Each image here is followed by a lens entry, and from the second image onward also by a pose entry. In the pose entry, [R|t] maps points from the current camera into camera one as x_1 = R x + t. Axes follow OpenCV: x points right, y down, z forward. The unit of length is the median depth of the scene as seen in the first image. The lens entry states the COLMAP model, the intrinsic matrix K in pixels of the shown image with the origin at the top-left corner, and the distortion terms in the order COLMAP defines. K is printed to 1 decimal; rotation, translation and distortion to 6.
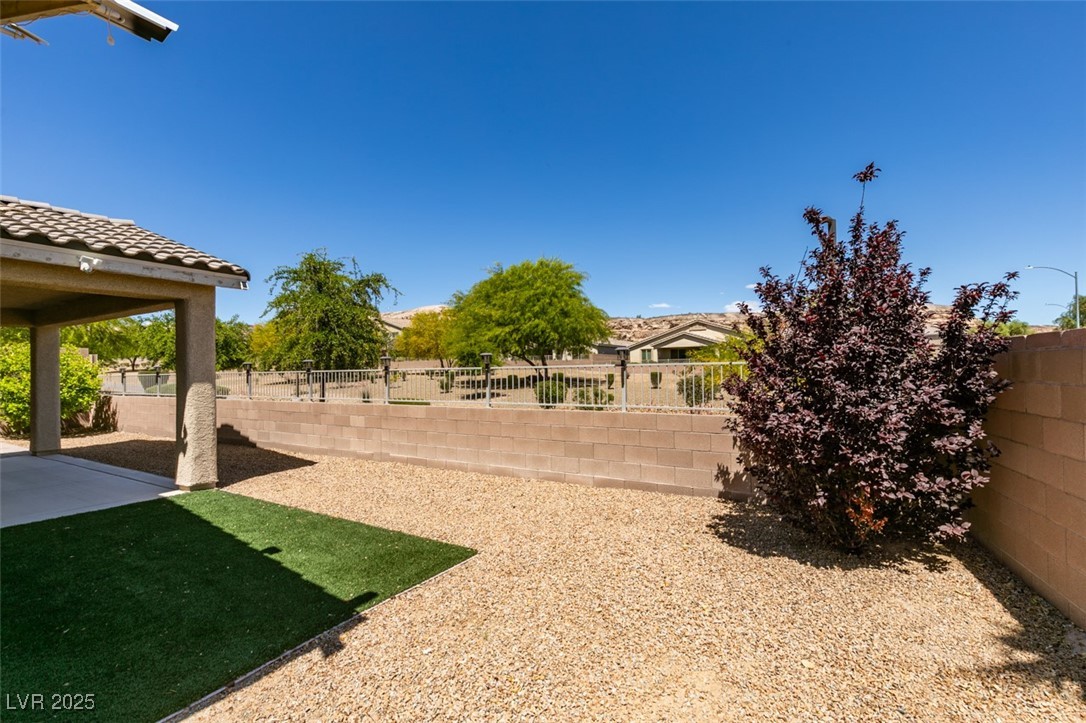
lens RADIAL K [[484.9, 0, 546.2], [0, 484.9, 364.5], [0, 0, 1]] dist [0.005148, -0.001682]
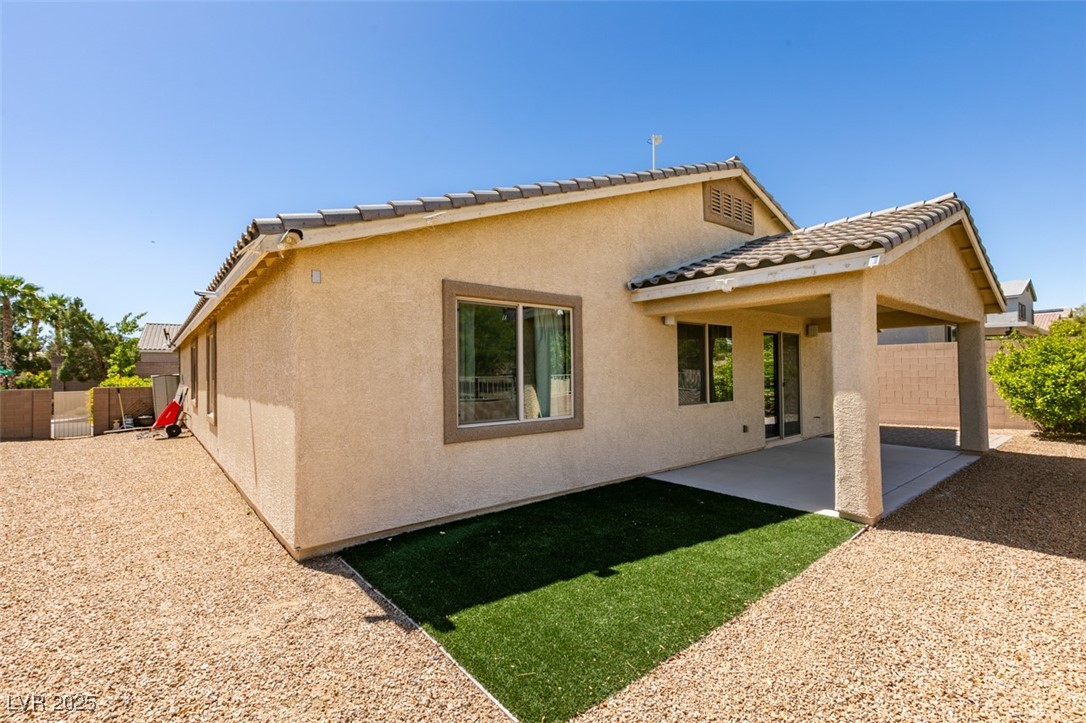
lens RADIAL K [[484.9, 0, 541.7], [0, 484.9, 363.1], [0, 0, 1]] dist [0.005148, -0.001682]
pose [[-0.347556, 0.003802, -0.937651, 0.250873], [0.029079, 0.999554, -0.006725, -0.019719], [0.937208, -0.029604, -0.347512, 0.812839]]
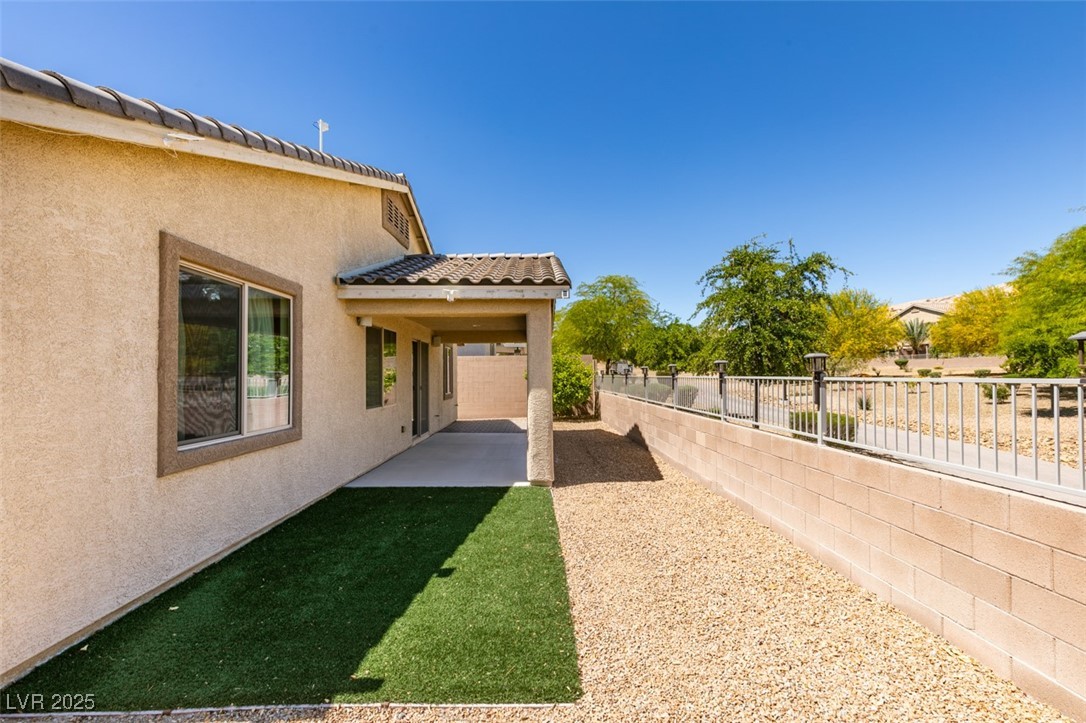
lens RADIAL K [[484.9, 0, 542.9], [0, 484.9, 363.5], [0, 0, 1]] dist [0.005148, -0.001682]
pose [[0.522629, -0.008768, -0.852515, 0.232410], [0.010573, 0.999937, -0.003802, -0.014314], [0.852495, -0.007027, 0.522689, 0.442948]]
